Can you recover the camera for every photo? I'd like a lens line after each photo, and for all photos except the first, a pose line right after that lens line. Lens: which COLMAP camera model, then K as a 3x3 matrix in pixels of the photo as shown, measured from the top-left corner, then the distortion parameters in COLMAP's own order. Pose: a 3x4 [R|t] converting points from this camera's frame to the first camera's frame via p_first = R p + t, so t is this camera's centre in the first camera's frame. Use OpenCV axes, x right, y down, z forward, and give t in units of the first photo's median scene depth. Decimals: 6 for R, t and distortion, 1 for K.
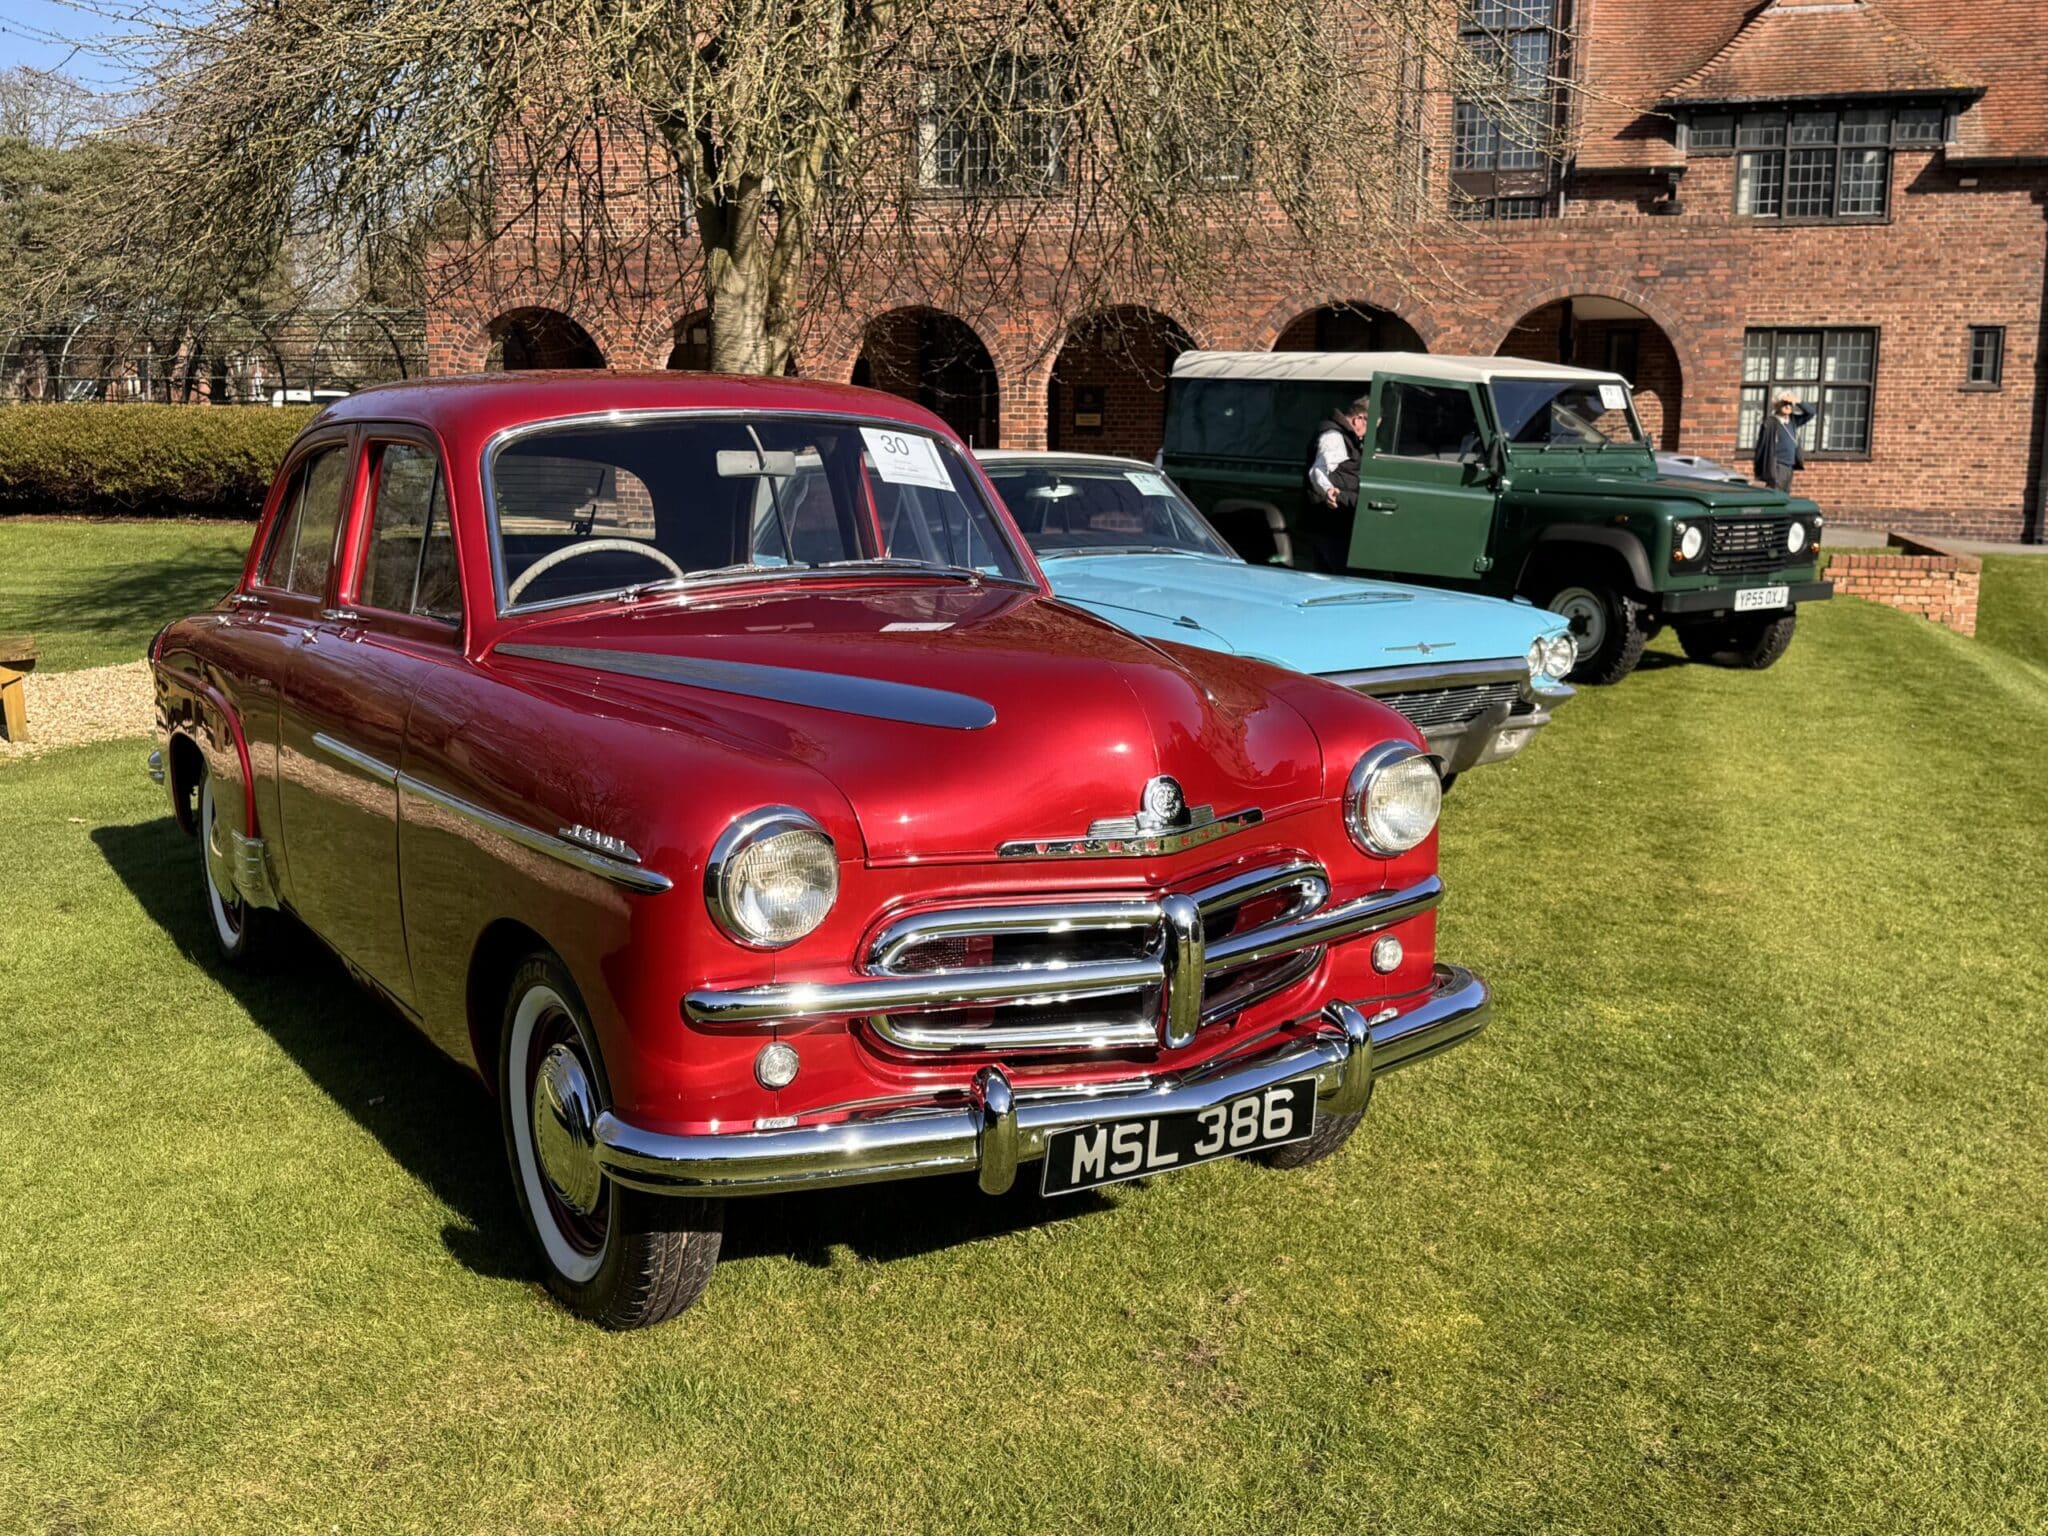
lens RADIAL K [[1999.6, 0, 1014.4], [0, 1999.6, 777.9], [0, 0, 1]] dist [0.173063, -0.326493]
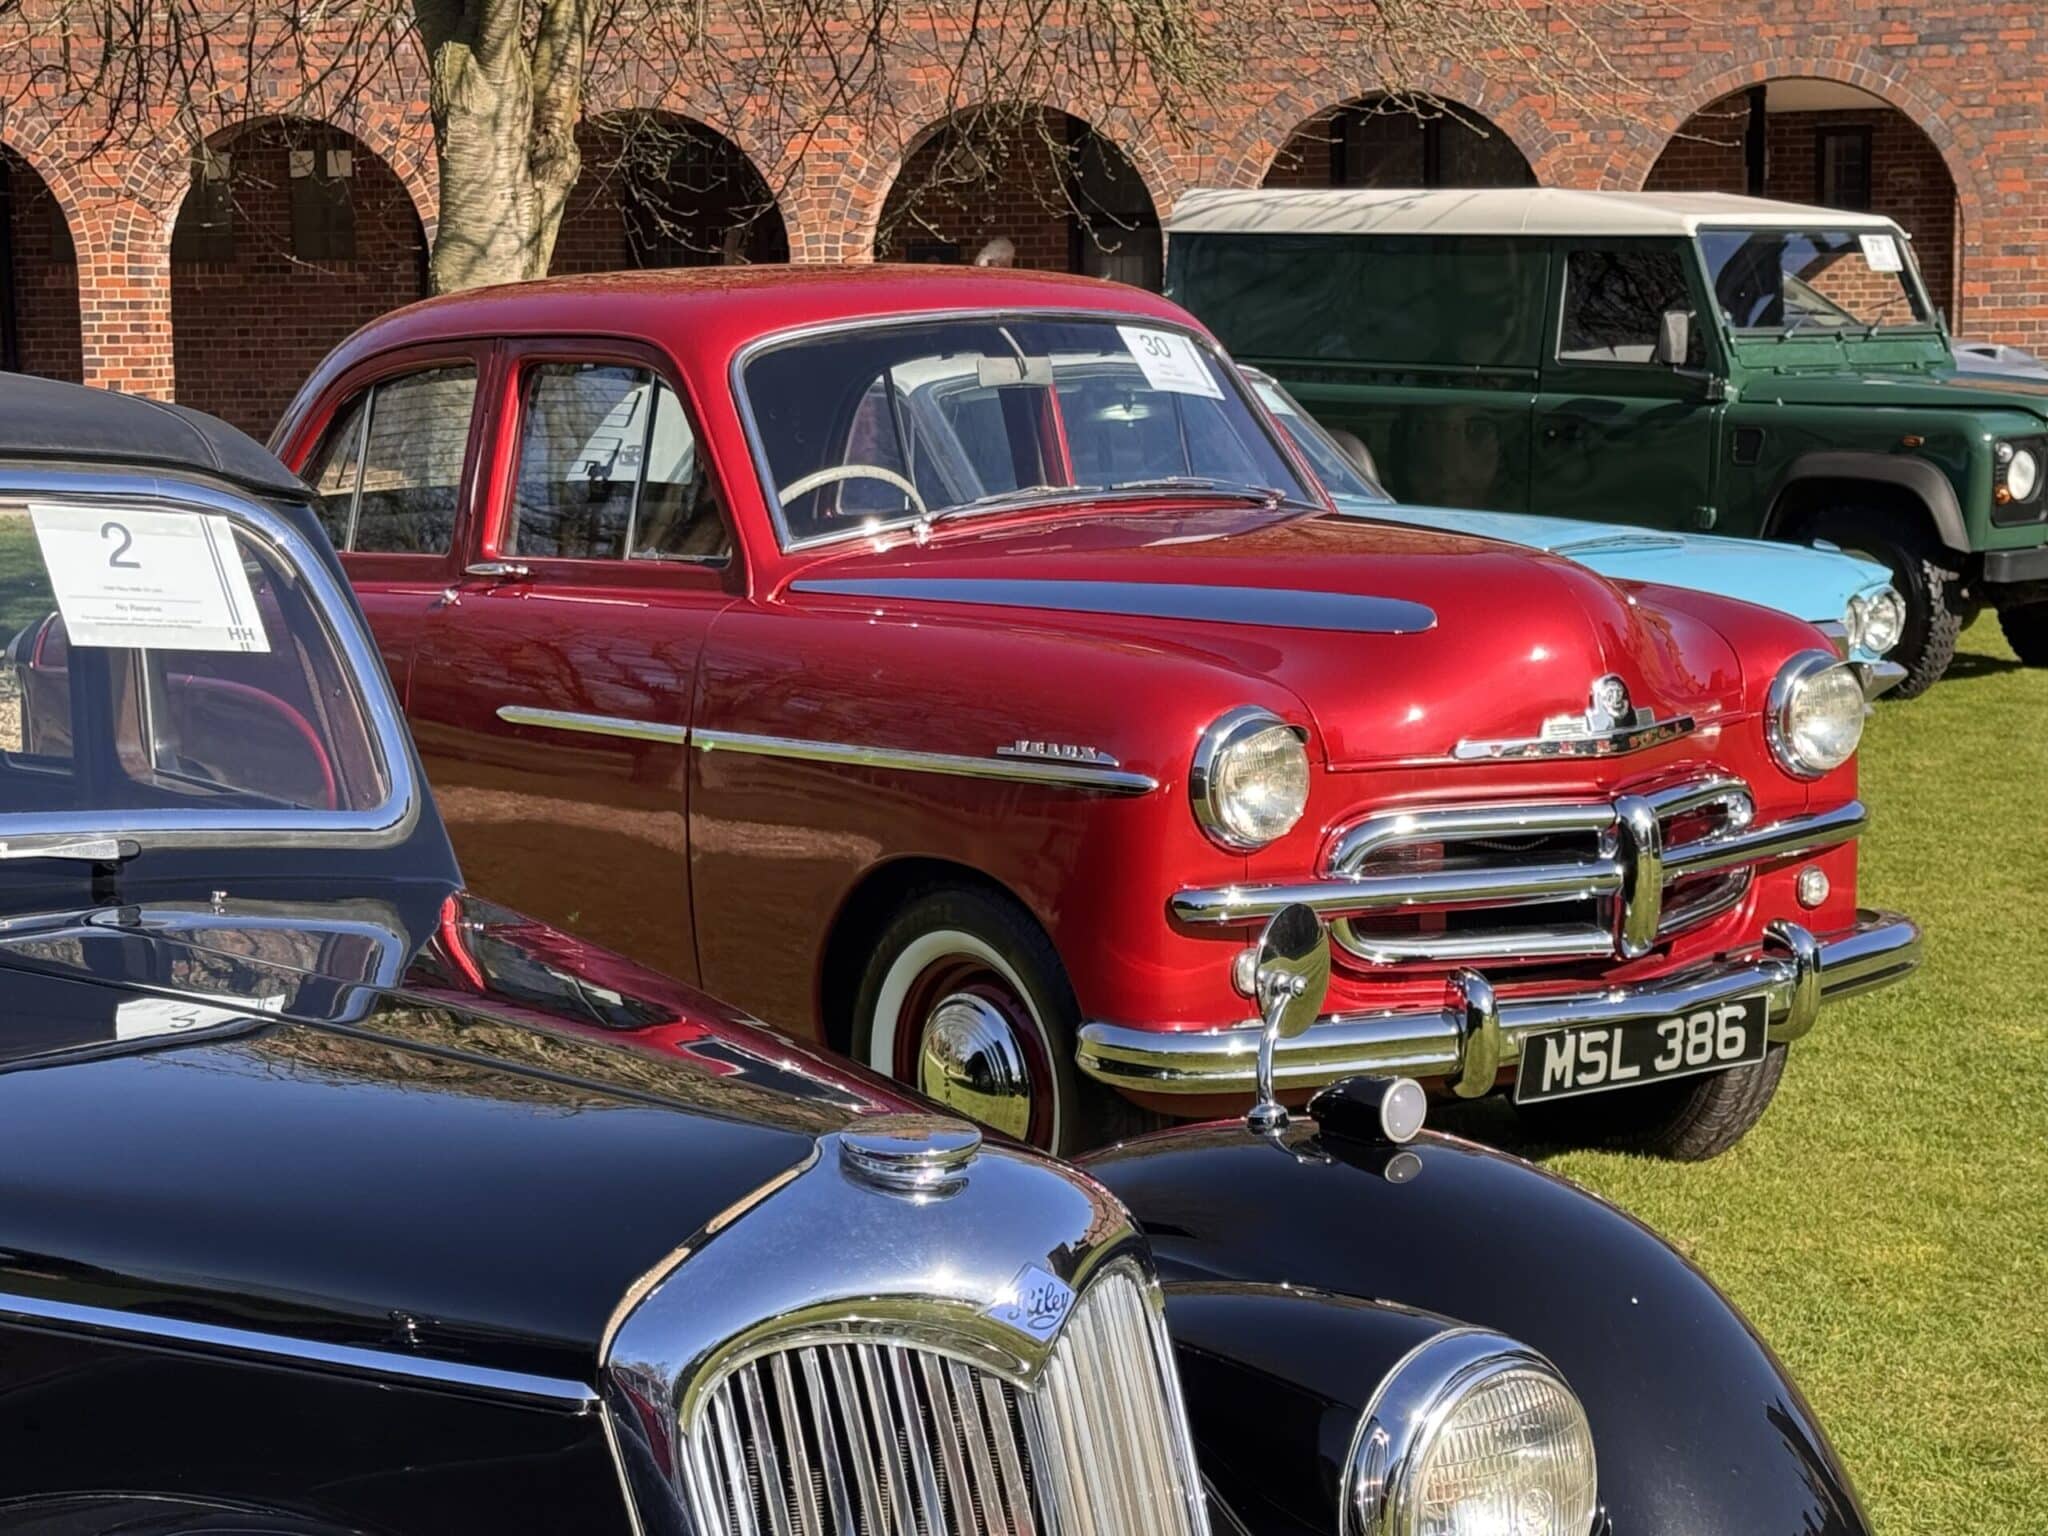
lens RADIAL K [[3972.0, 0, 1026.4], [0, 3972.0, 807.7], [0, 0, 1]] dist [0.153137, 0.302844]
pose [[0.995160, -0.033151, 0.092512, -0.091728], [0.037677, 0.998155, -0.047611, 0.034242], [-0.090763, 0.050866, 0.994573, -0.210031]]
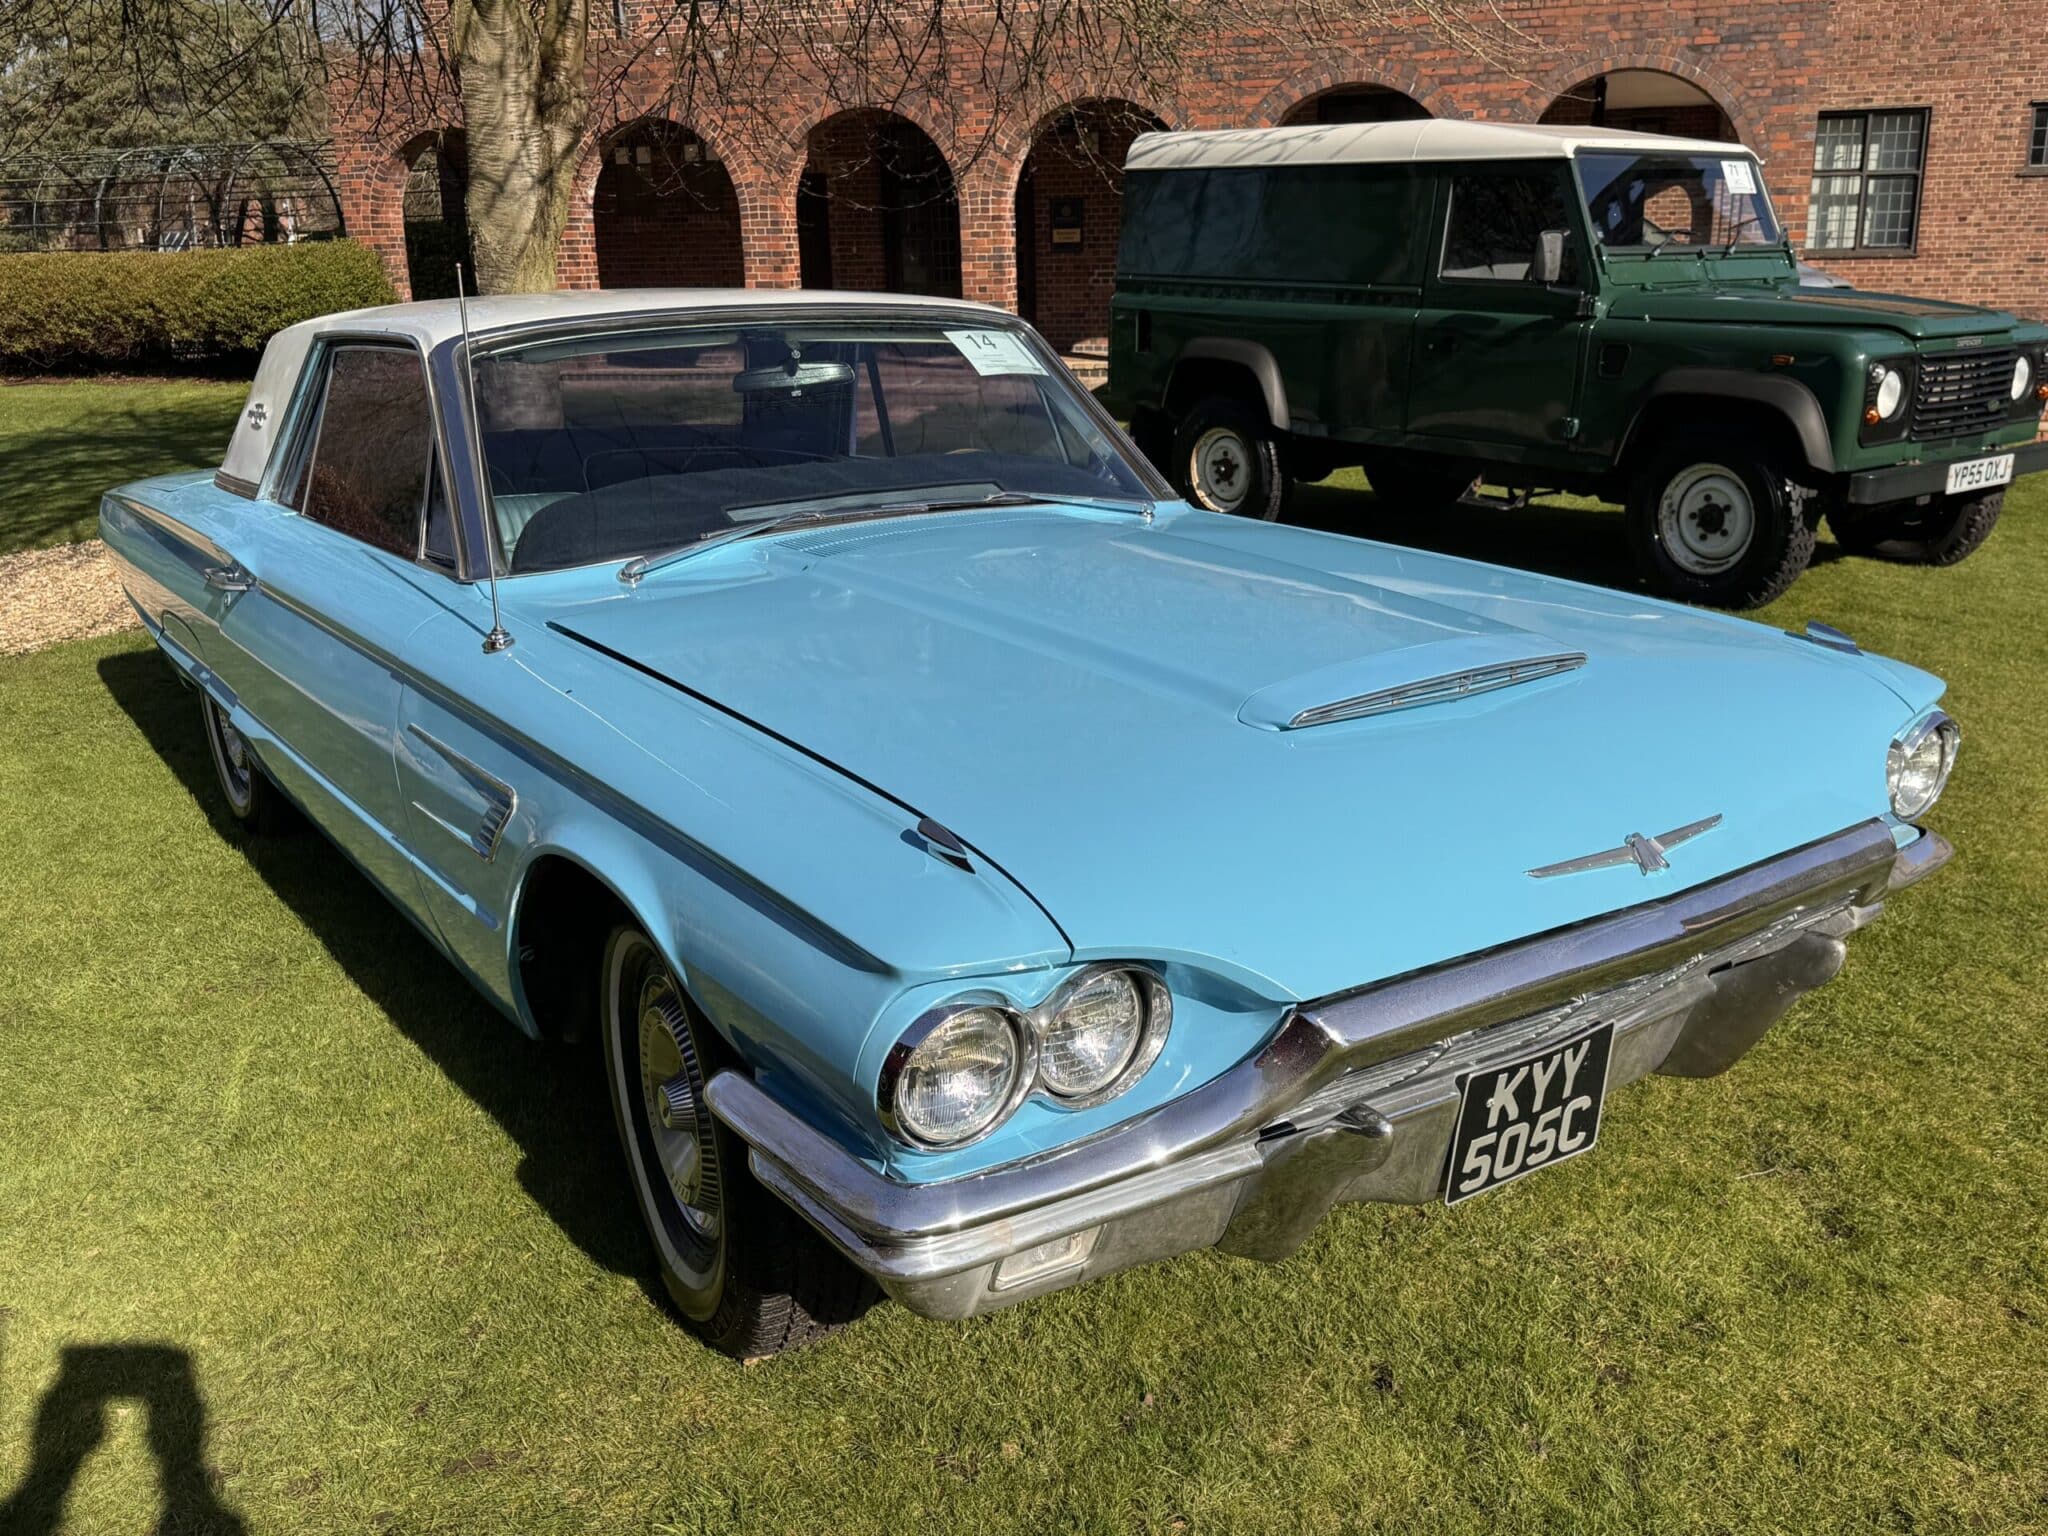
lens RADIAL K [[1776.4, 0, 1024.0], [0, 1776.4, 768.0], [0, 0, 1]] dist [0.057847, -0.074903]
pose [[0.999487, -0.026291, -0.018287, 0.051830], [0.028159, 0.993447, 0.110769, -0.059603], [0.015255, -0.111227, 0.993678, 0.353672]]
